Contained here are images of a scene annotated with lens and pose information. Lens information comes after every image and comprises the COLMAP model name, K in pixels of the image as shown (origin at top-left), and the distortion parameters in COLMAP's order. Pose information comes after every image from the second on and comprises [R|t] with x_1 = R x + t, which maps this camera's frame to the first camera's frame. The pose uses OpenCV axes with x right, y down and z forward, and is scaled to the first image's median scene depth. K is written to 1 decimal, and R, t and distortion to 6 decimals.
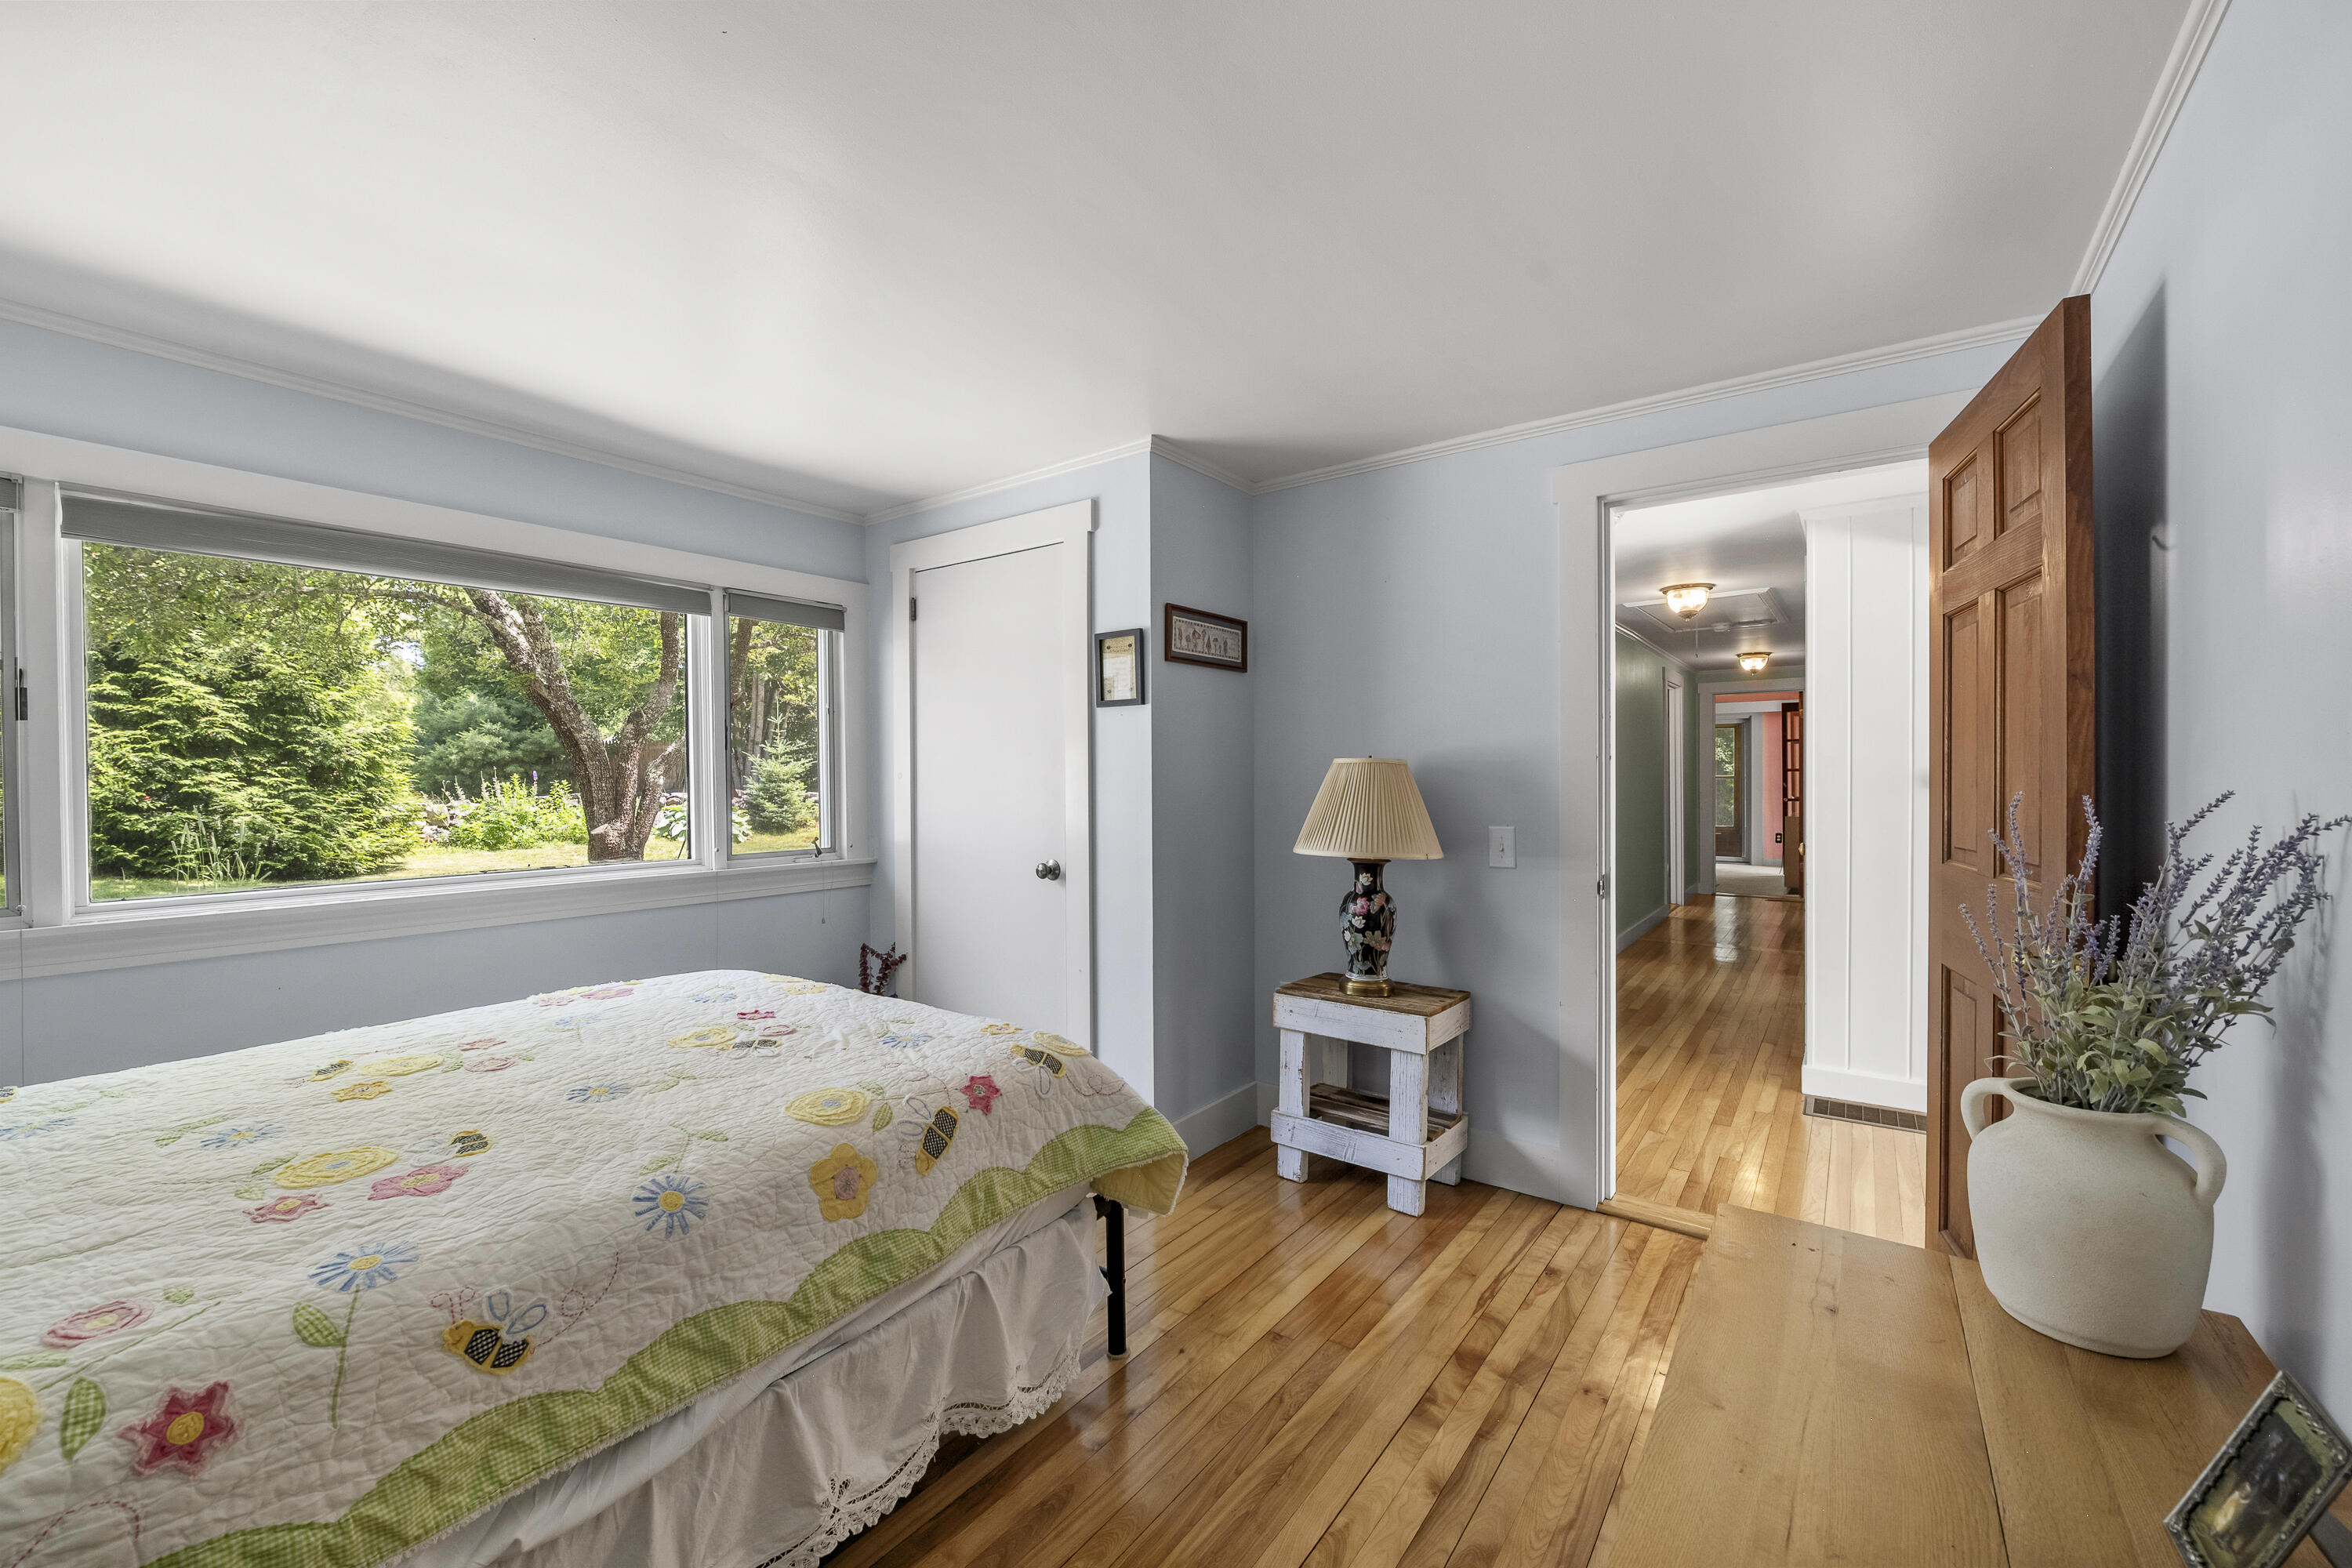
lens RADIAL K [[941.5, 0, 1176.0], [0, 941.5, 784.0], [0, 0, 1]] dist [-0.001082, -0.000198]
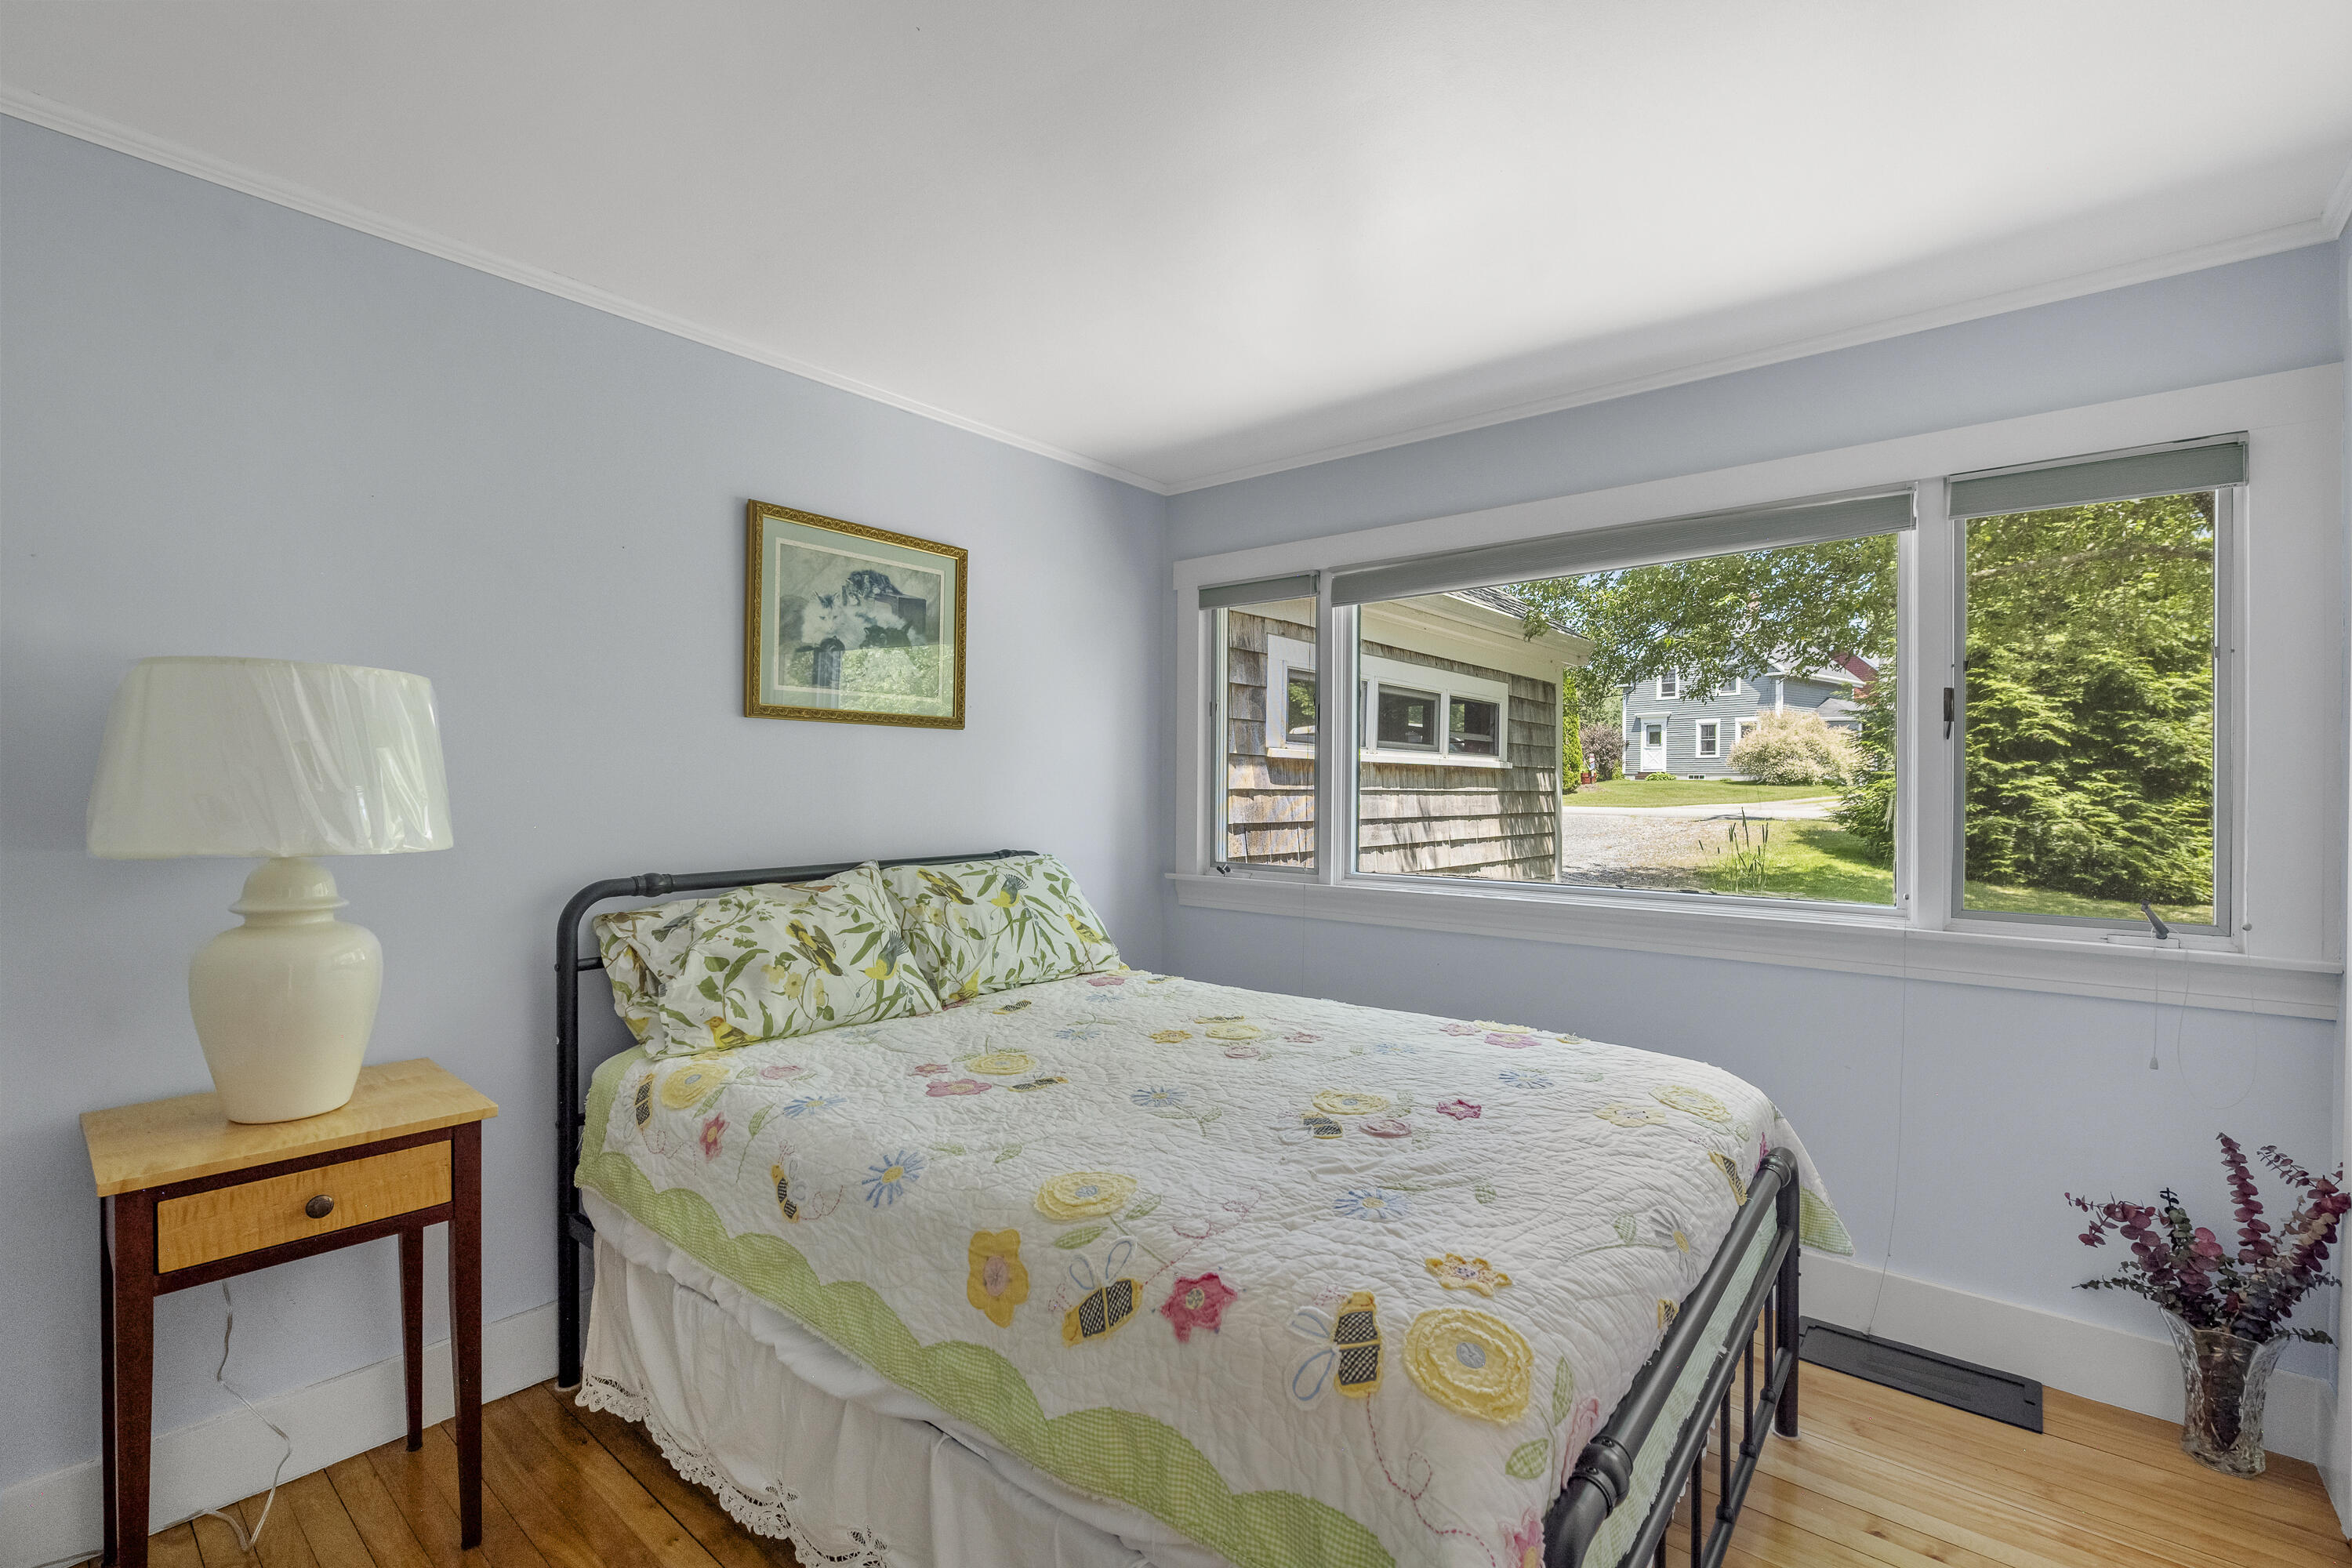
lens RADIAL K [[1052.5, 0, 1176.0], [0, 1052.5, 784.0], [0, 0, 1]] dist [-0.002697, -0.000255]
pose [[-0.068006, 0.007638, -0.997656, 0.097981], [-0.012569, 0.999885, 0.008511, -0.002570], [0.997606, 0.013118, -0.067902, 0.215921]]
